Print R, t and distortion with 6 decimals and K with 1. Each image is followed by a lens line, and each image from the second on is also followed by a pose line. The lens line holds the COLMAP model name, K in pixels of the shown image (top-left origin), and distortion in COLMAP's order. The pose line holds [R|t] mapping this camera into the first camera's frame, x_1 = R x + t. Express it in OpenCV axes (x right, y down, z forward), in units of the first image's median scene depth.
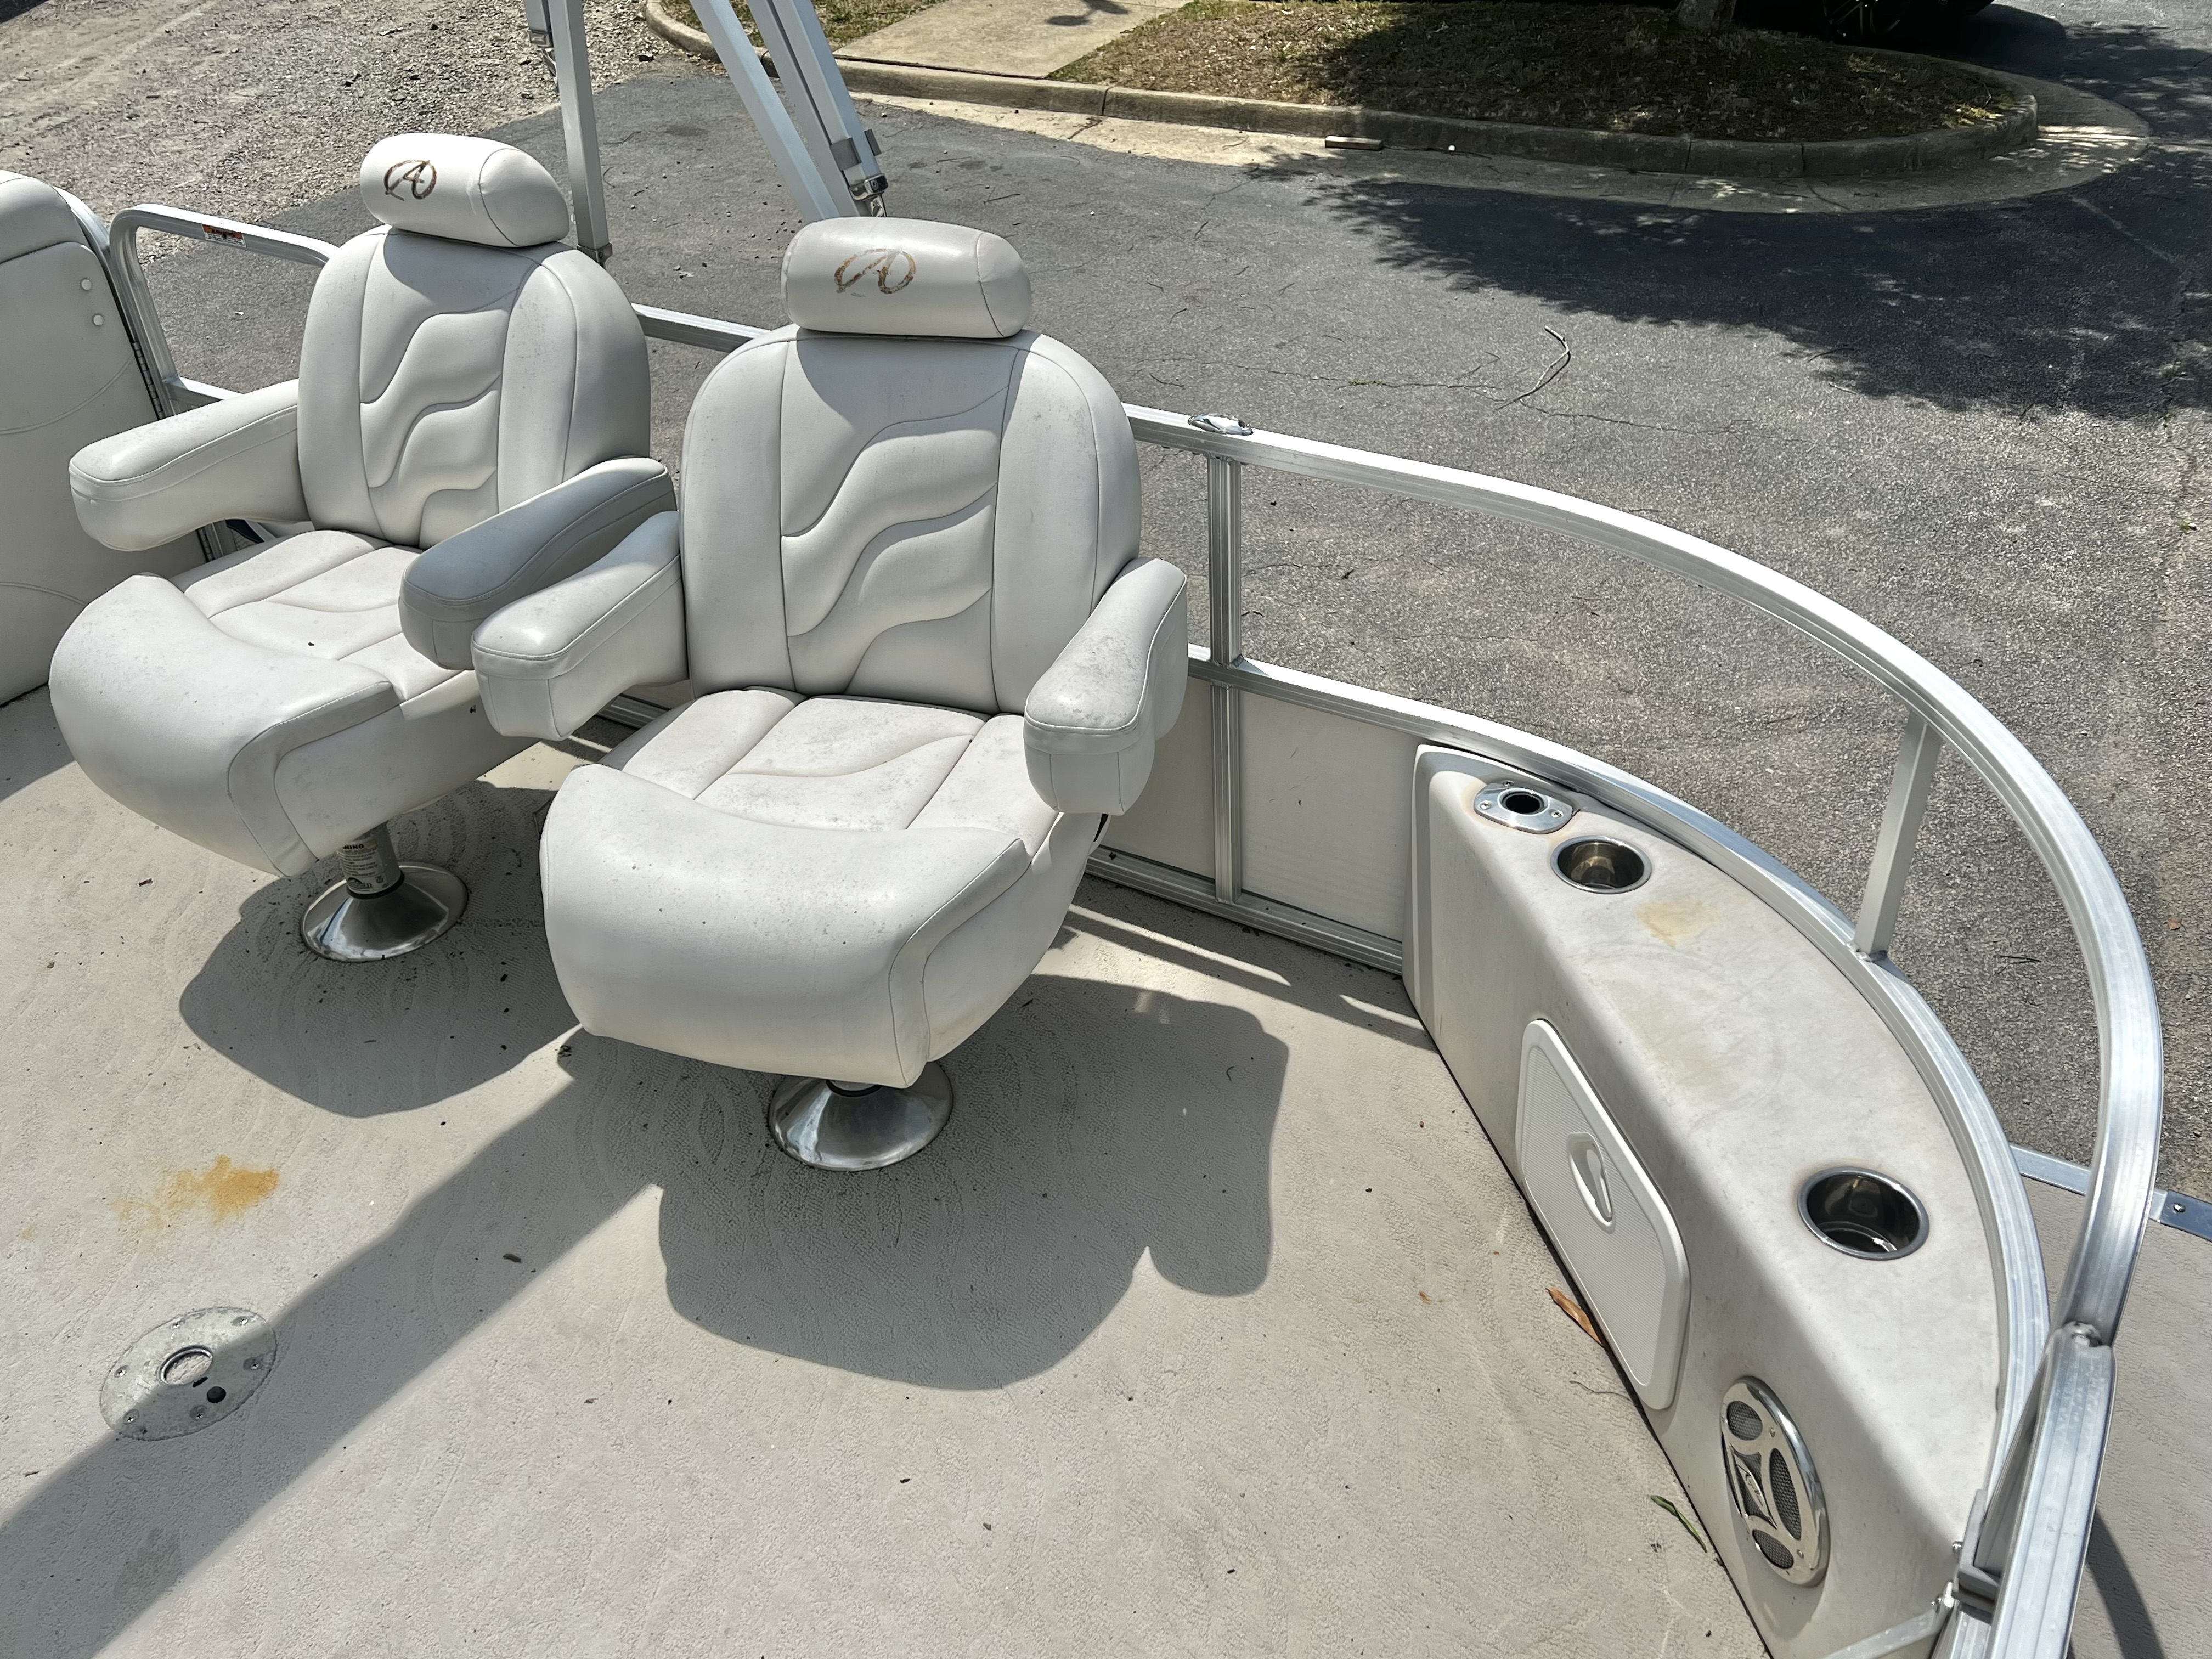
lens RADIAL K [[1879.1, 0, 1119.2], [0, 1879.1, 829.0], [0, 0, 1]] dist [0.048765, -0.046492]
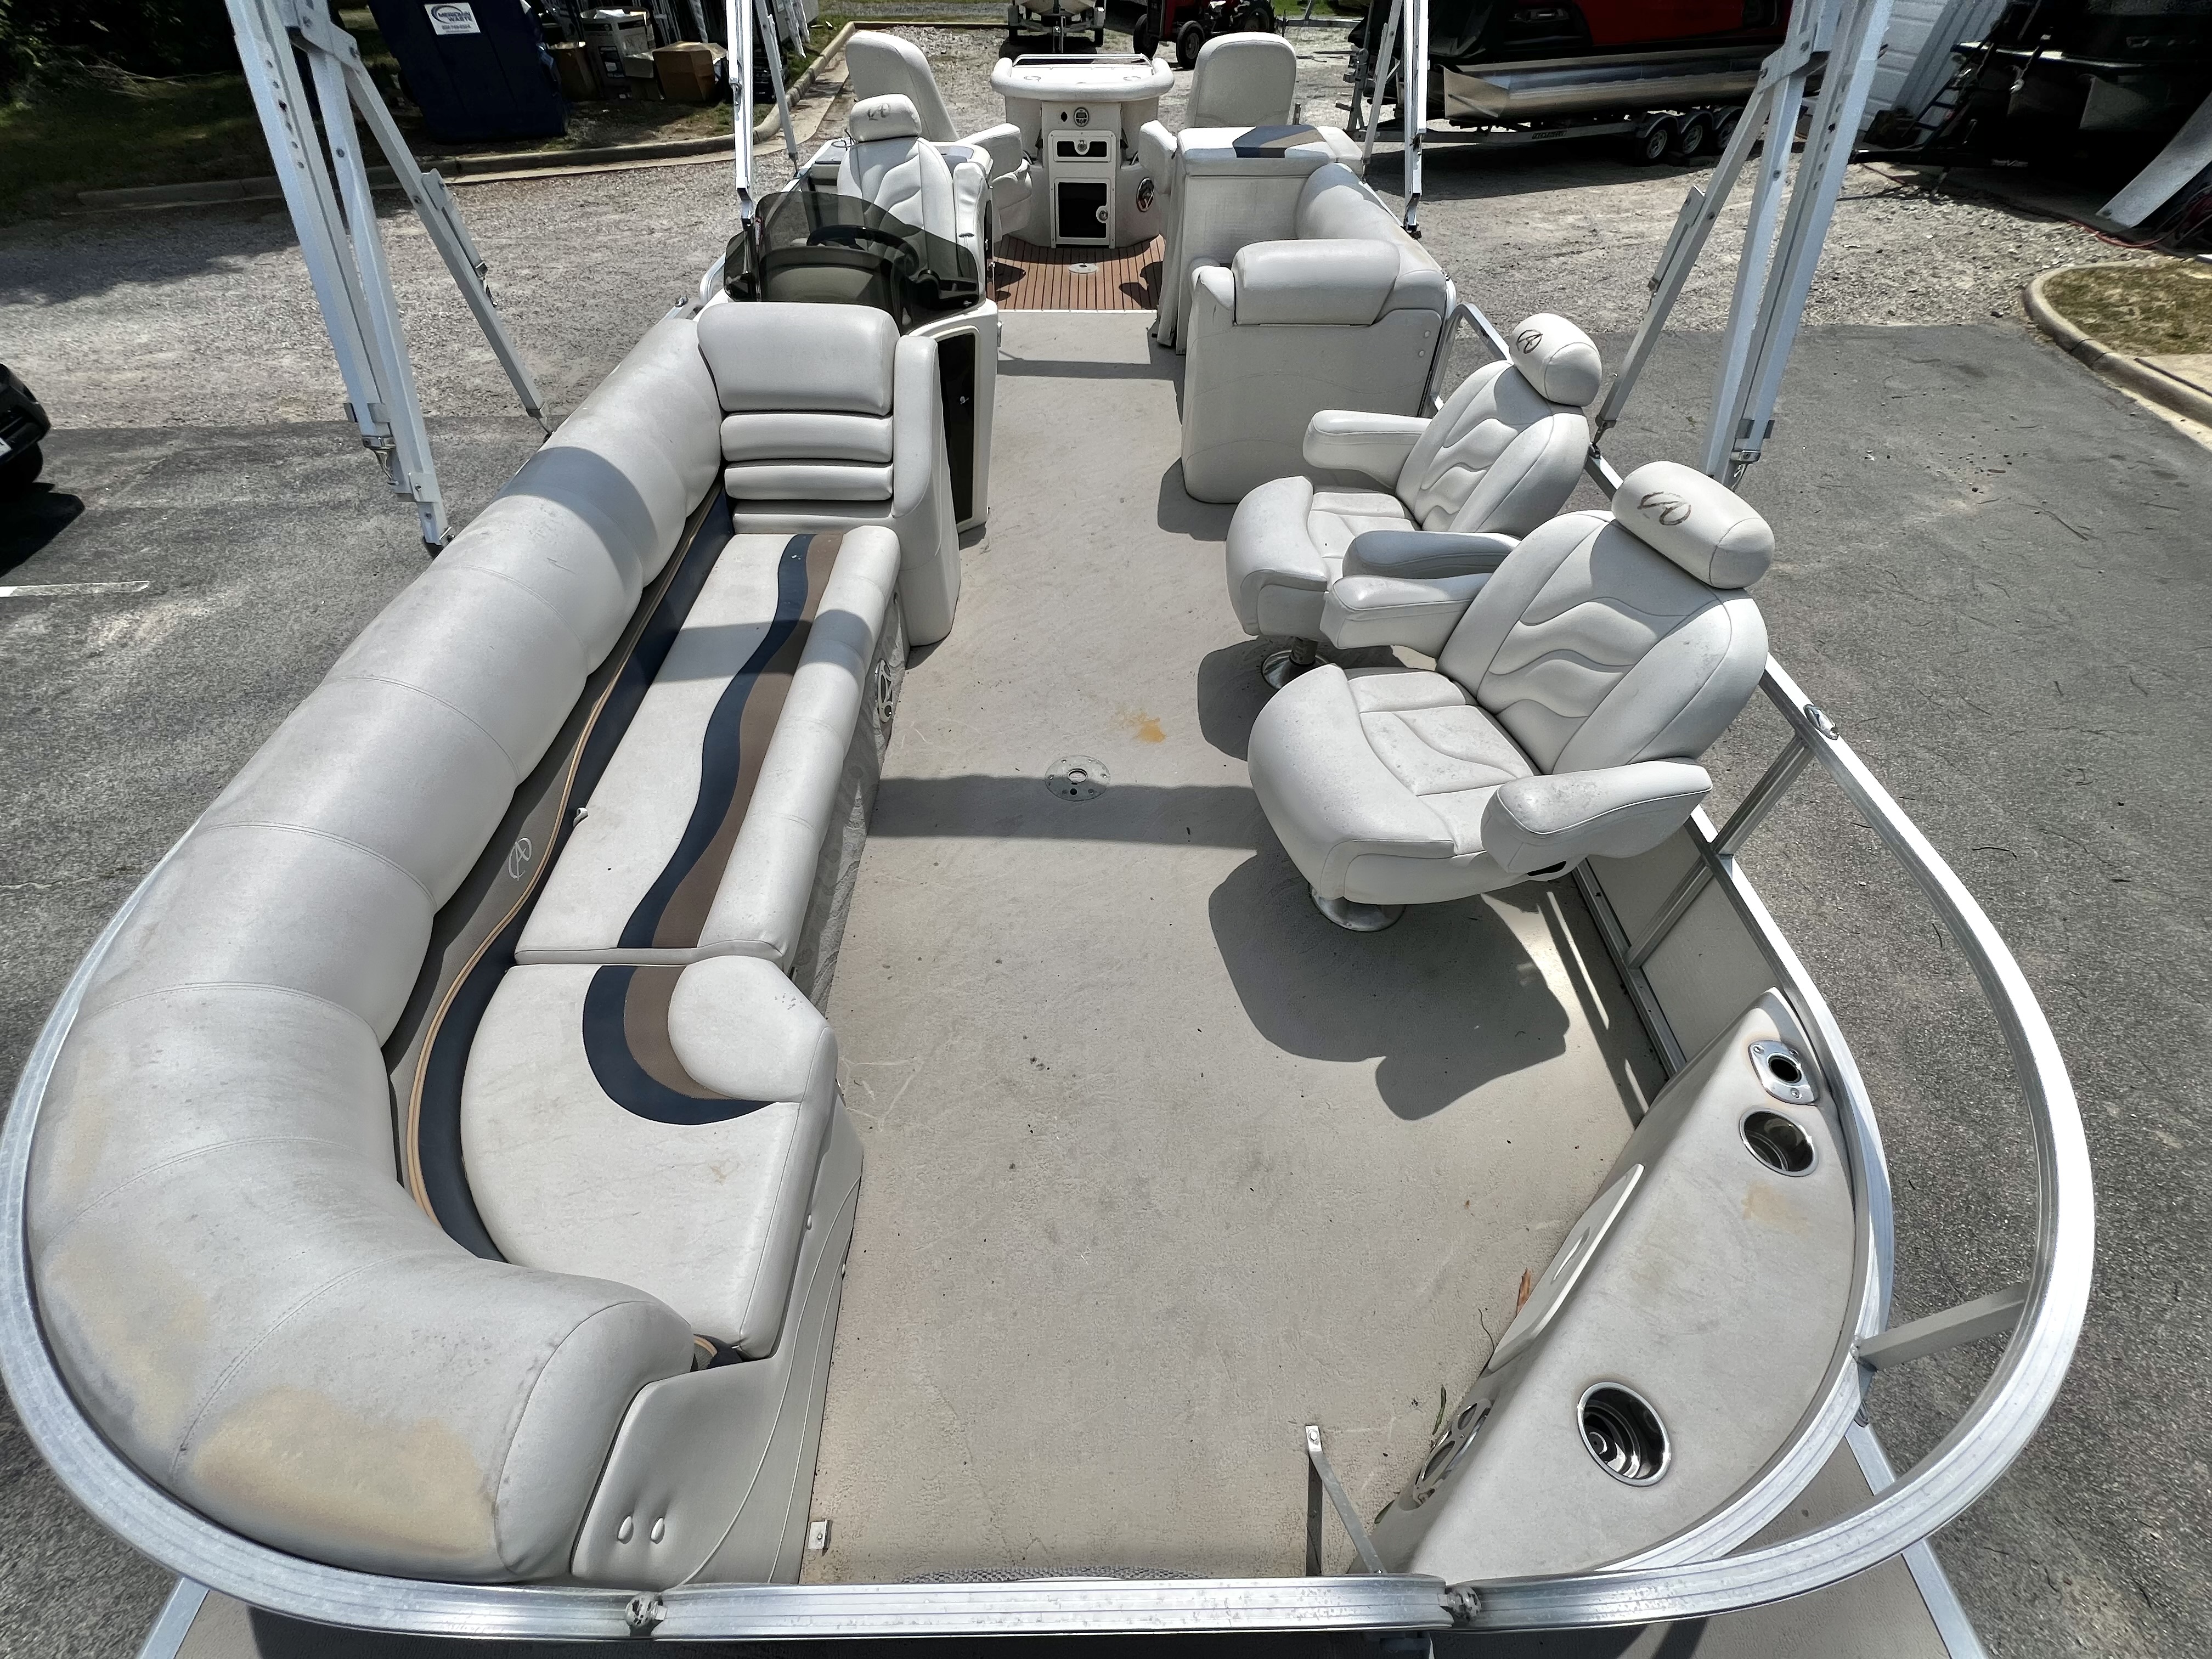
lens RADIAL K [[883.4, 0, 1100.1], [0, 883.4, 830.0], [0, 0, 1]] dist [-0.001733, 0.000220]
pose [[0.518591, 0.662174, -0.540915, 0.037178], [-0.516720, 0.746753, 0.418760, -0.030971], [0.681222, 0.062337, 0.729418, 0.034079]]
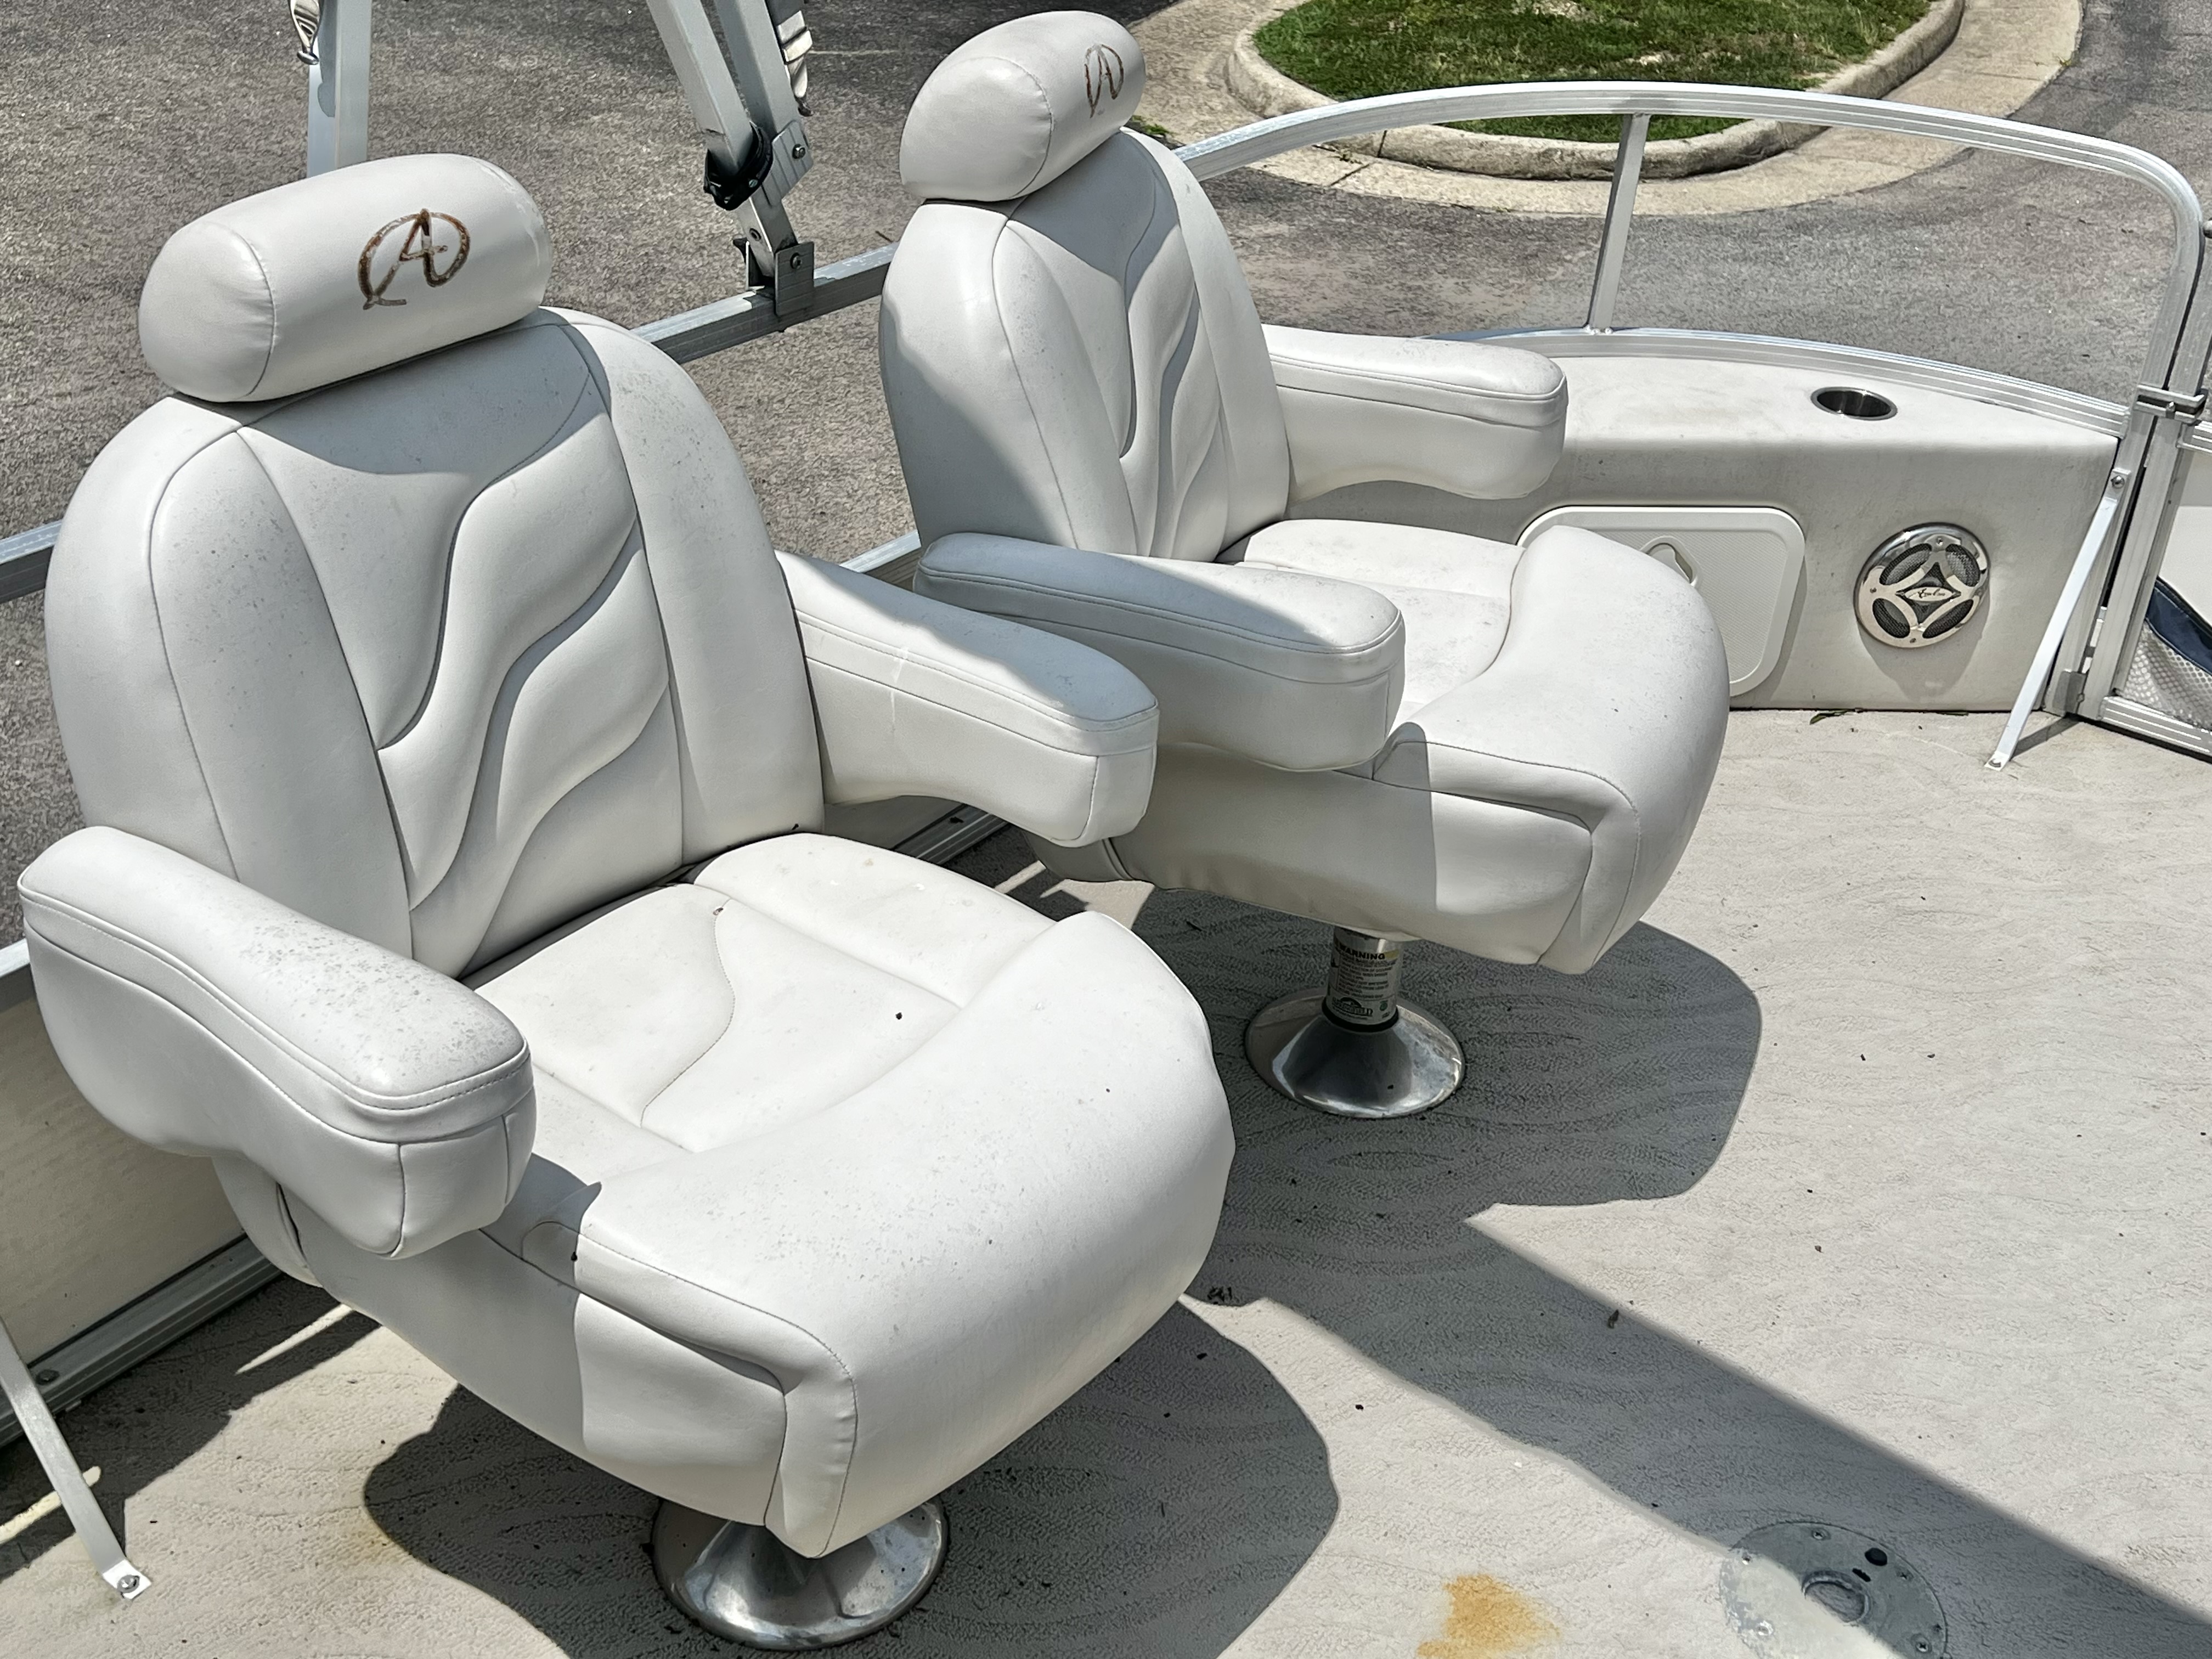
lens RADIAL K [[2564.9, 0, 1149.7], [0, 2564.9, 832.3], [0, 0, 1]] dist [0.163404, -0.401801]
pose [[0.073871, -0.474543, 0.877127, -0.234314], [0.508170, 0.774689, 0.376324, -0.085769], [-0.858083, 0.417931, 0.298375, 0.151285]]
